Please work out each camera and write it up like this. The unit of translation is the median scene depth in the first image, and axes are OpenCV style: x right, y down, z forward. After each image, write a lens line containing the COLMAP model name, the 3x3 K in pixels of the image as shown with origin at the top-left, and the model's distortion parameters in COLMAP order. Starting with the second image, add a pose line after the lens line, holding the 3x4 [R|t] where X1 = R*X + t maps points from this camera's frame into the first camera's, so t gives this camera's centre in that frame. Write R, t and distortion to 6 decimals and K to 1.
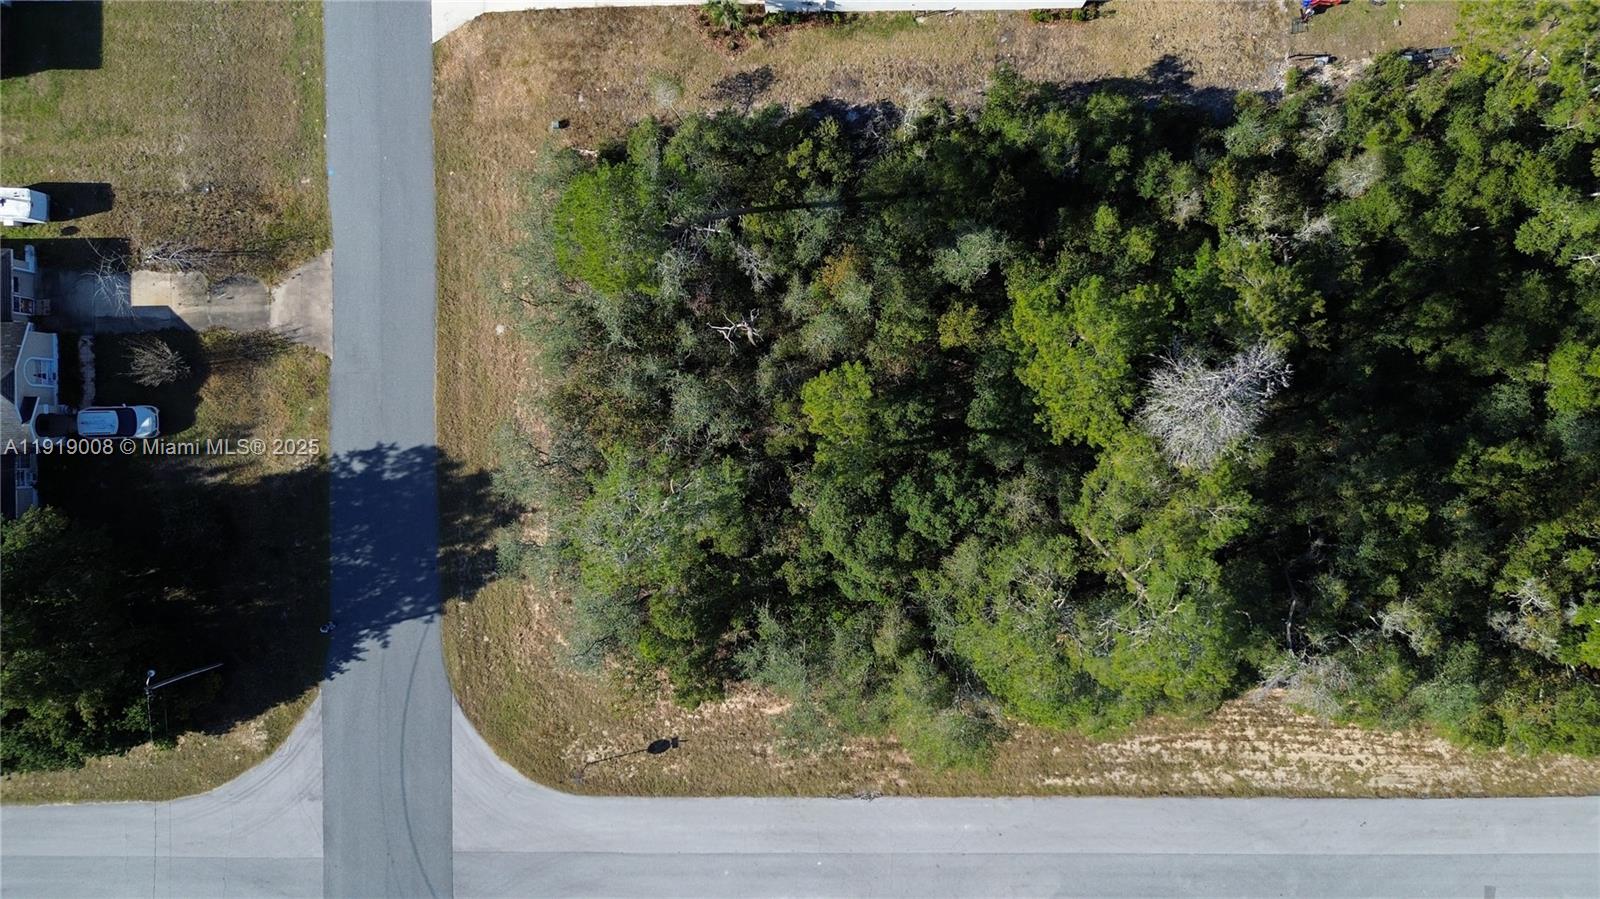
lens RADIAL K [[1136.8, 0, 804.9], [0, 1136.8, 443.8], [0, 0, 1]] dist [0.037461, -0.036409]
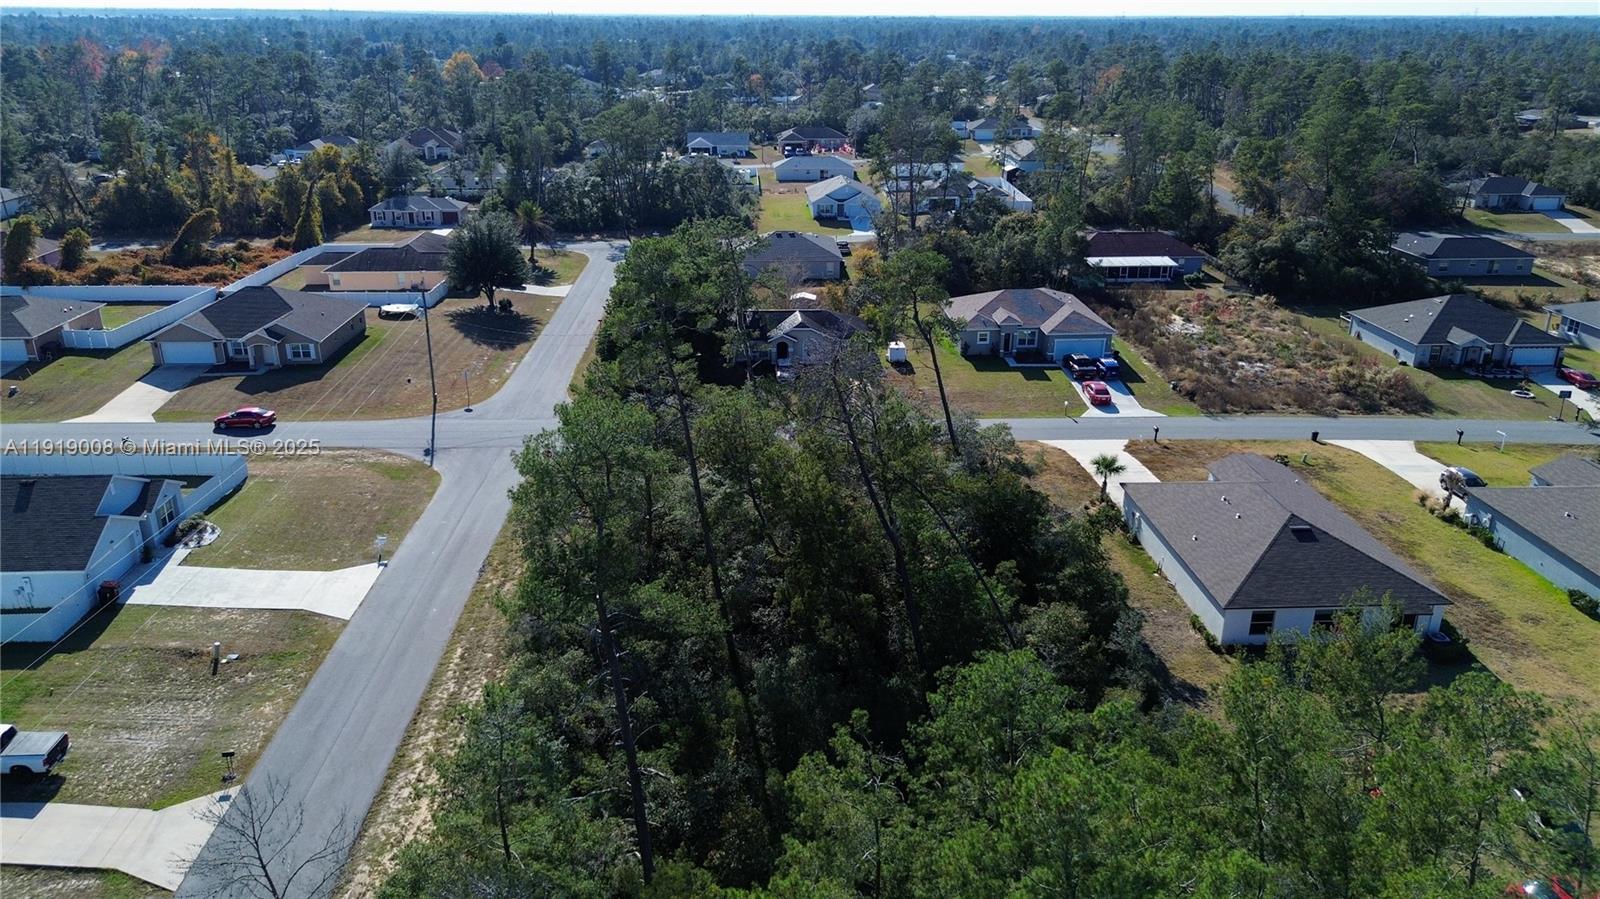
lens RADIAL K [[1136.8, 0, 806.3], [0, 1136.8, 444.5], [0, 0, 1]] dist [0.037461, -0.036409]
pose [[0.051732, 0.359653, -0.931651, 1.109656], [-0.998563, 0.005578, -0.053294, 0.042514], [-0.013971, 0.933070, 0.359425, 0.464587]]
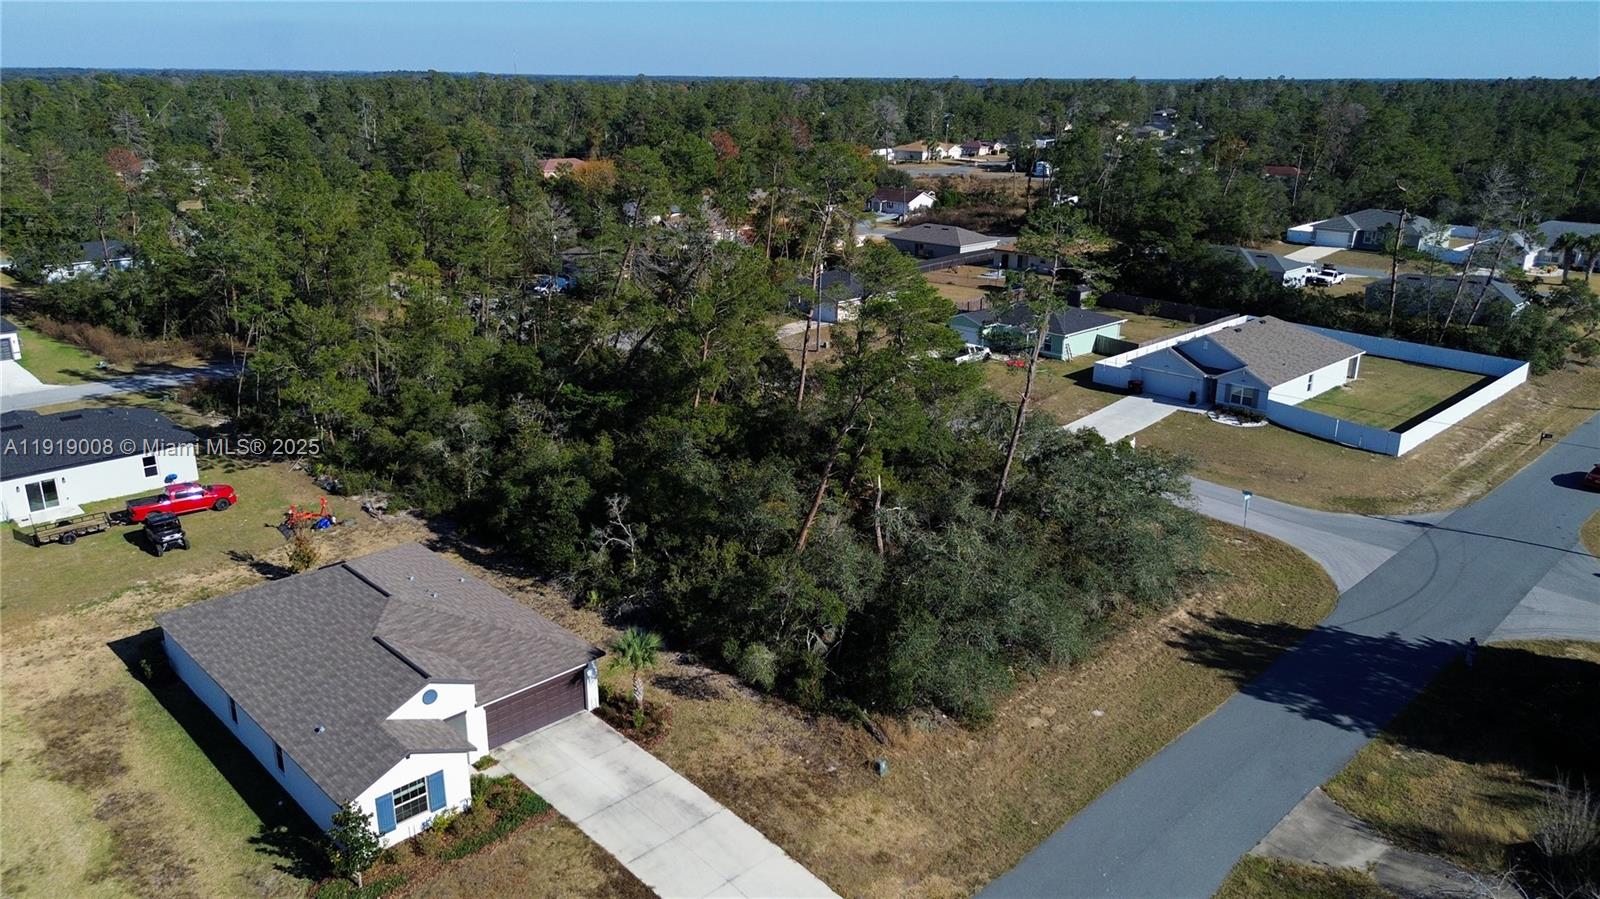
lens RADIAL K [[1136.8, 0, 801.2], [0, 1136.8, 448.9], [0, 0, 1]] dist [0.037461, -0.036409]
pose [[-0.691417, -0.219598, 0.688273, -0.655002], [0.722436, -0.217174, 0.656446, -0.767295], [0.005320, 0.951111, 0.308803, 0.571761]]
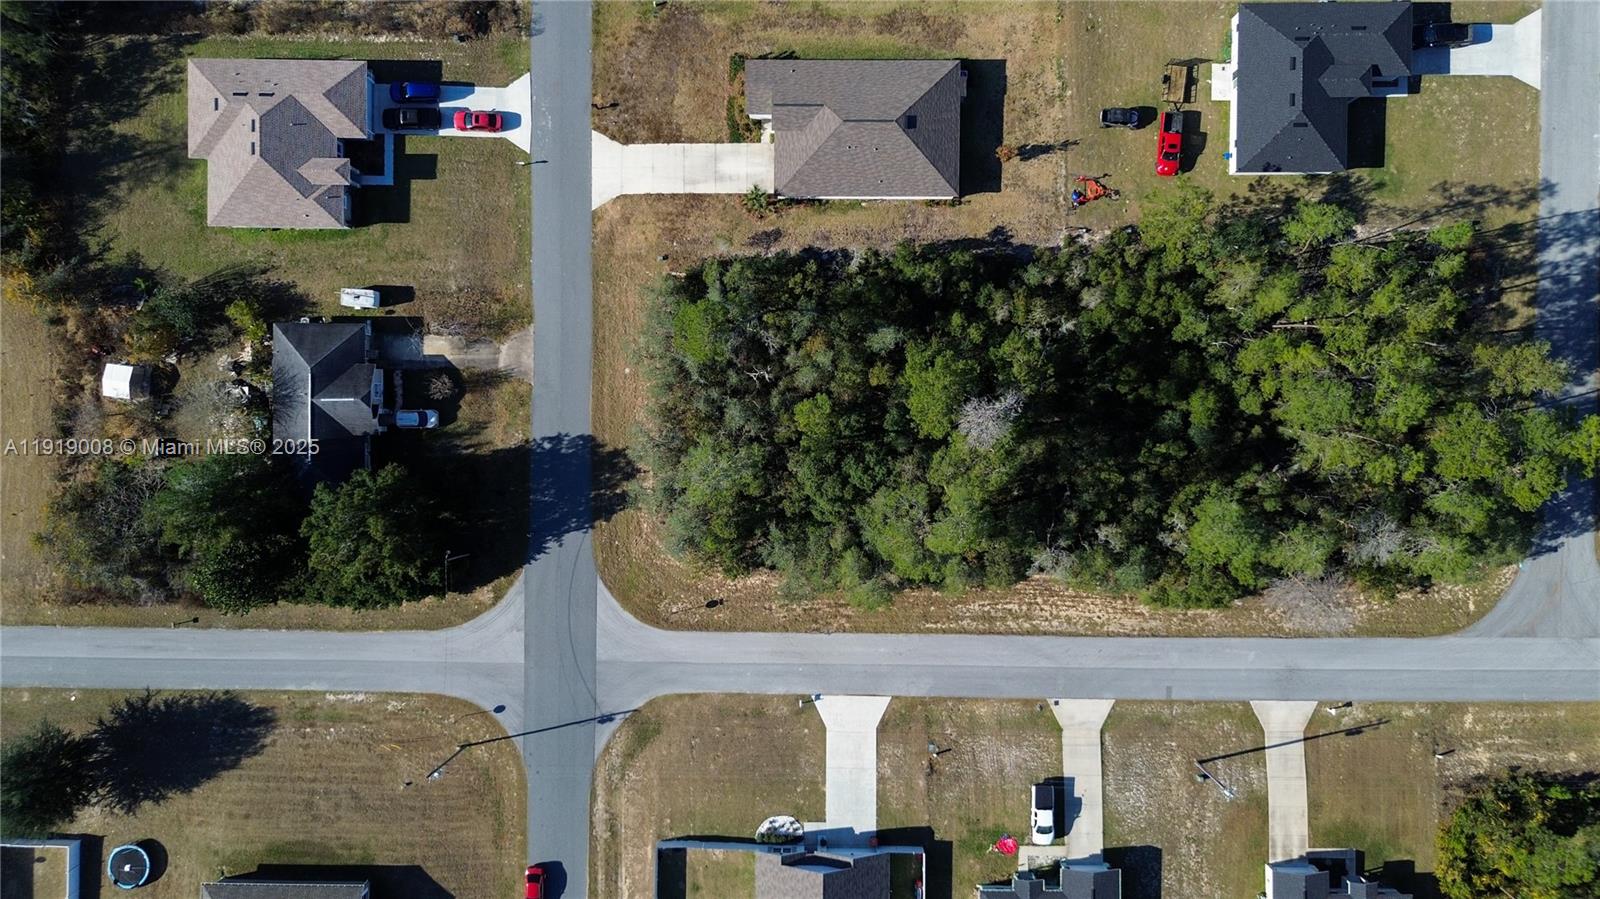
lens RADIAL K [[1136.8, 0, 806.4], [0, 1136.8, 444.1], [0, 0, 1]] dist [0.037461, -0.036409]
pose [[0.999871, 0.015687, 0.003395, 0.010585], [-0.015688, 0.999877, 0.000214, 0.010968], [-0.003391, -0.000267, 0.999994, -0.803235]]
